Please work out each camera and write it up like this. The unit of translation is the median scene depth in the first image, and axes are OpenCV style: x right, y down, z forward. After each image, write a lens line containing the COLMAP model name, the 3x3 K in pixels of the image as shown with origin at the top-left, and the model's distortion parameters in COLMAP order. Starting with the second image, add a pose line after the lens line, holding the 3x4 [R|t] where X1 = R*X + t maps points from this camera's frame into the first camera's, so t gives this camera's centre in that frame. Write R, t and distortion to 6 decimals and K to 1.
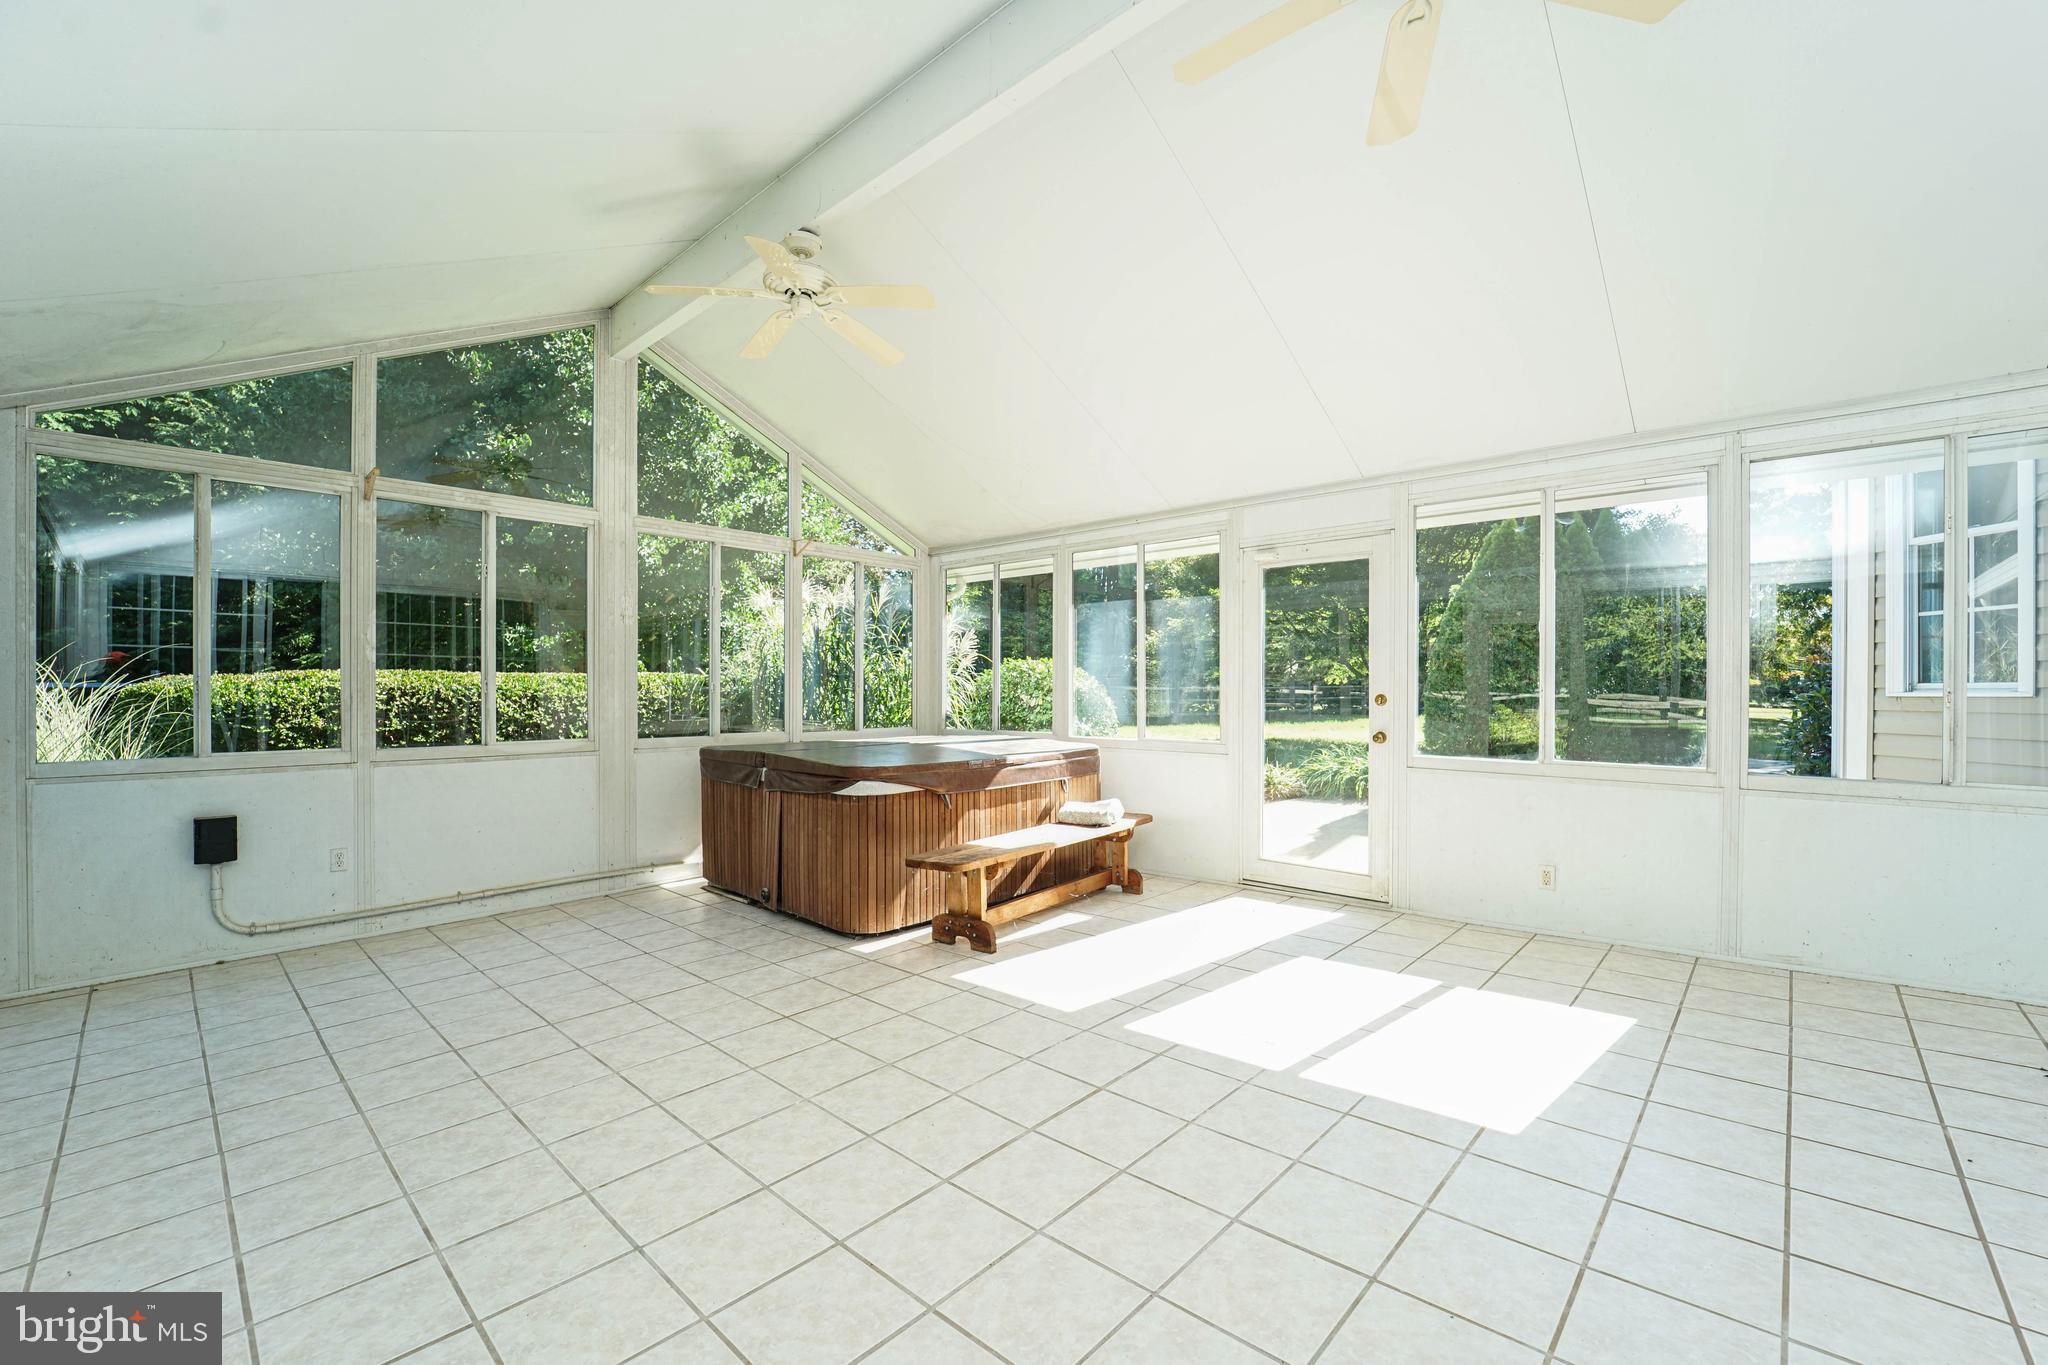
lens RADIAL K [[848.7, 0, 1030.3], [0, 848.7, 687.3], [0, 0, 1]] dist [-0.024604, 0.000932]
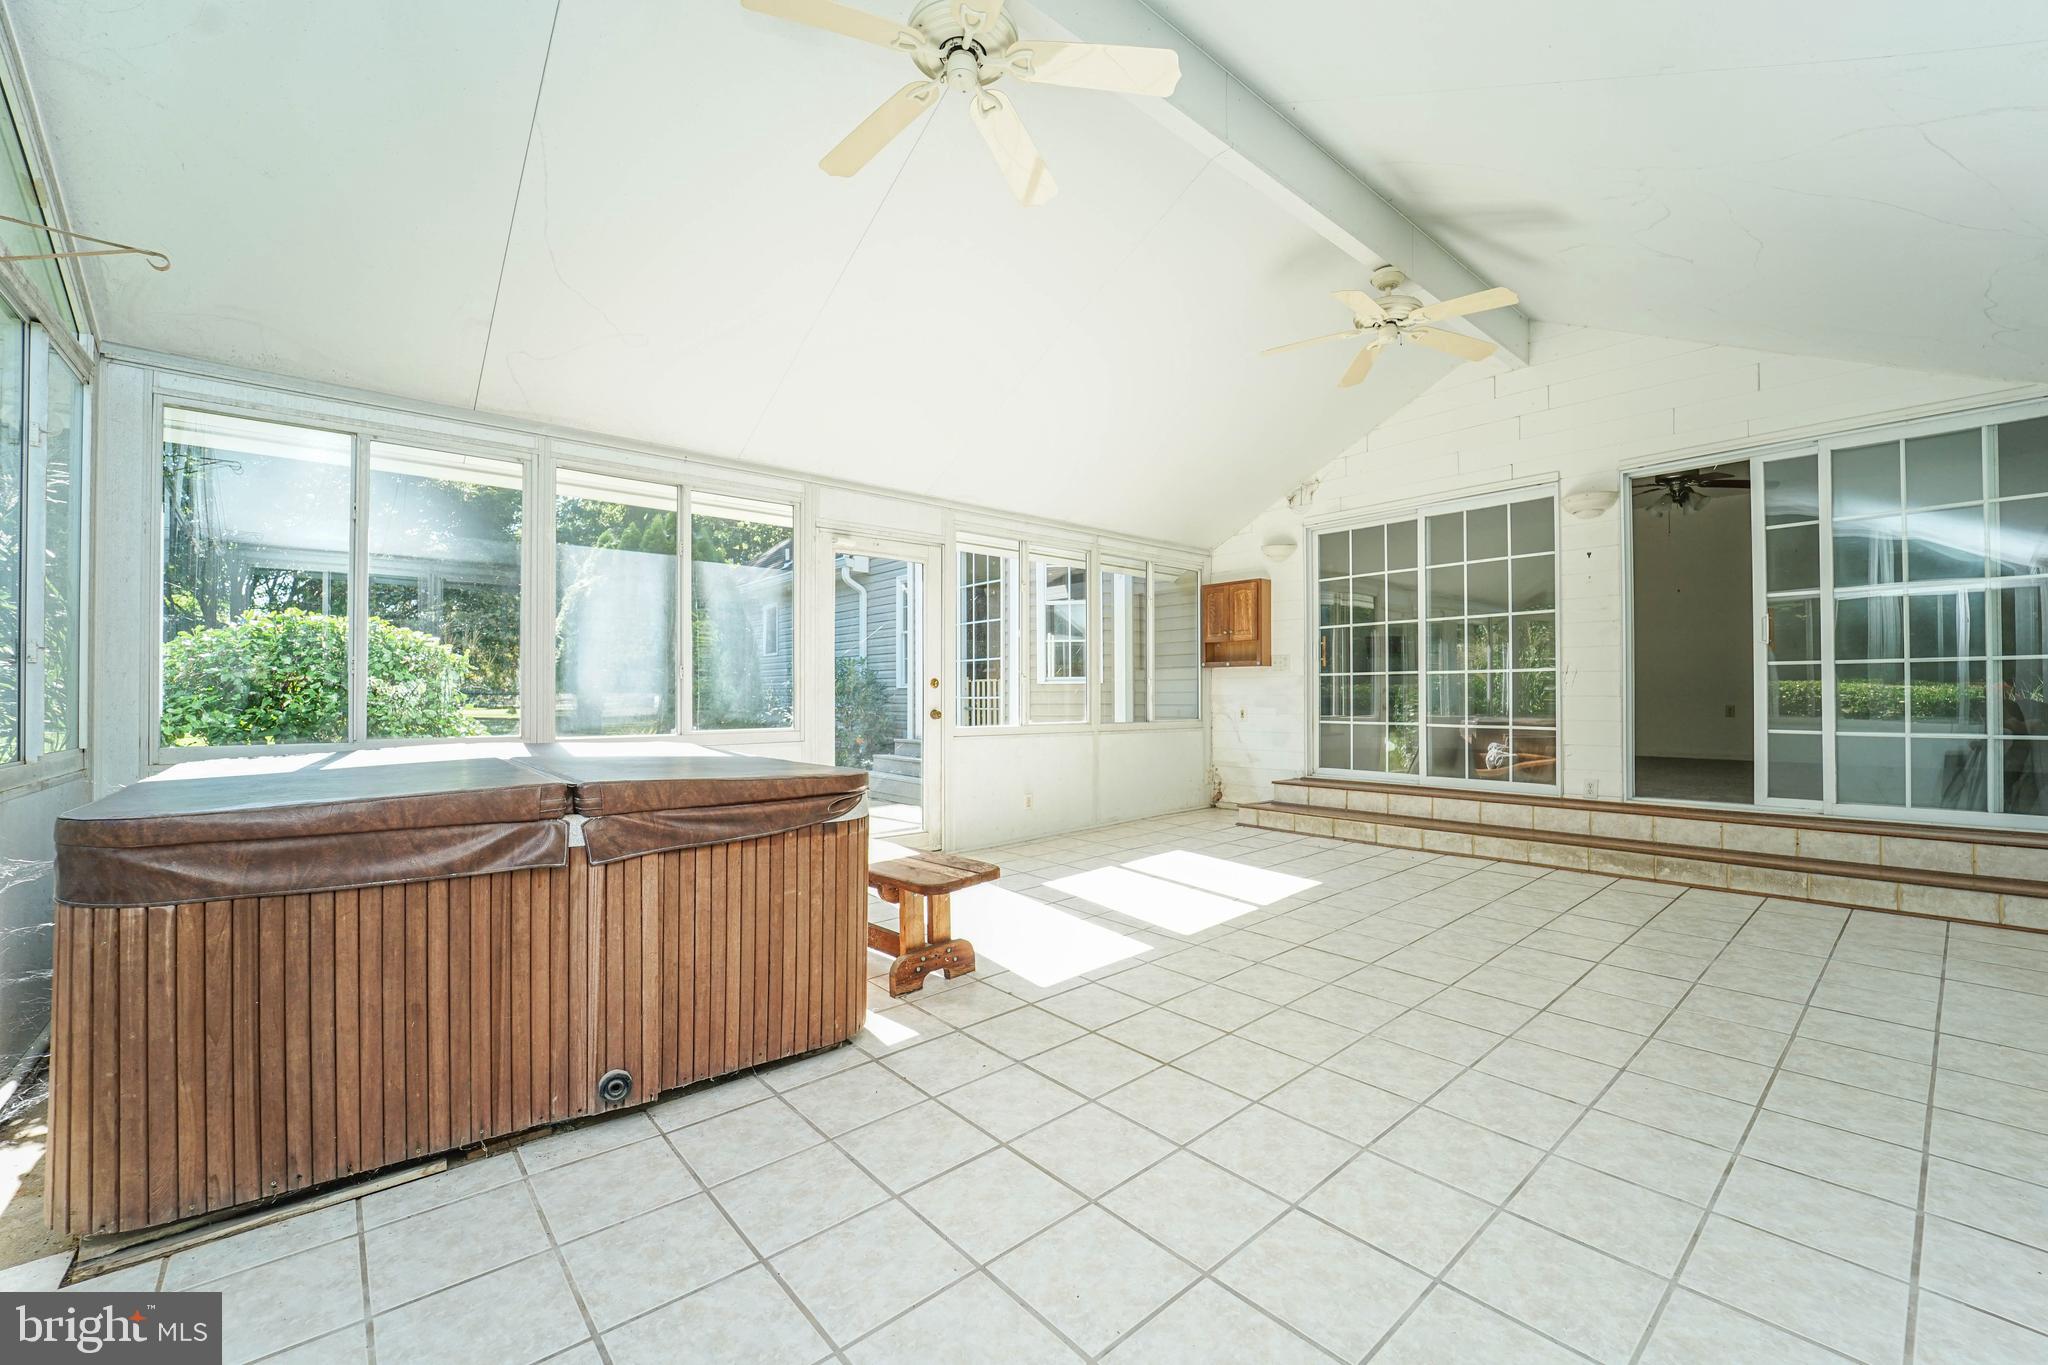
lens RADIAL K [[848.7, 0, 1030.4], [0, 848.7, 680.9], [0, 0, 1]] dist [-0.024604, 0.000932]
pose [[0.094104, 0.013124, 0.995476, -0.965722], [0.001729, 0.999909, -0.013346, 0.035943], [-0.995561, 0.002977, 0.094073, 0.927571]]
